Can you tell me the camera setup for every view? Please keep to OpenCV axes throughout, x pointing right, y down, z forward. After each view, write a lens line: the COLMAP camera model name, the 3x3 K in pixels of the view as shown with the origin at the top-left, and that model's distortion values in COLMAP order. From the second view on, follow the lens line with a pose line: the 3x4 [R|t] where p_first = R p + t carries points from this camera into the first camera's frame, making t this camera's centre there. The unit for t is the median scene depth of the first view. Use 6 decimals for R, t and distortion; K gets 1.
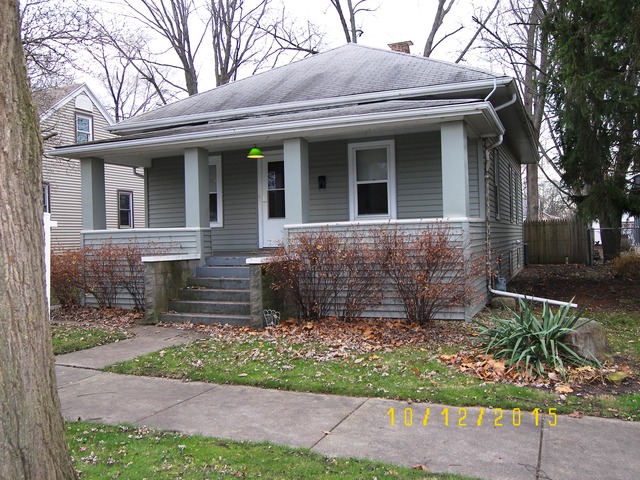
lens RADIAL K [[571.0, 0, 321.4], [0, 571.0, 240.3], [0, 0, 1]] dist [0.008695, 0.001198]
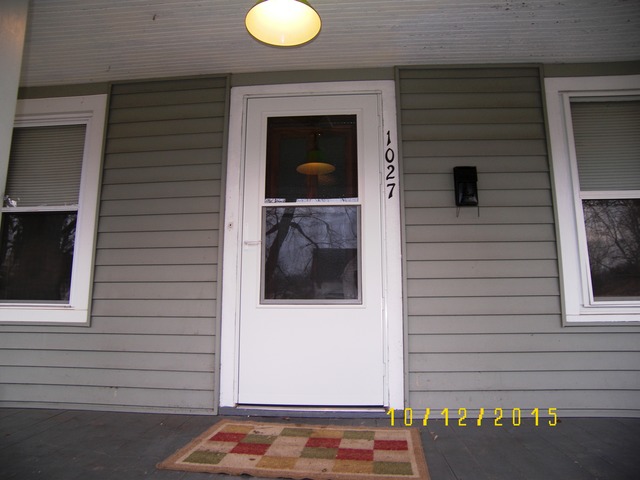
lens RADIAL K [[452.4, 0, 318.2], [0, 452.4, 237.8], [0, 0, 1]] dist [-0.075160, 0.011980]
pose [[0.948407, 0.079241, 0.306994, -0.136920], [-0.022548, 0.982670, -0.183987, -0.028288], [-0.316253, 0.167573, 0.933758, 0.771370]]
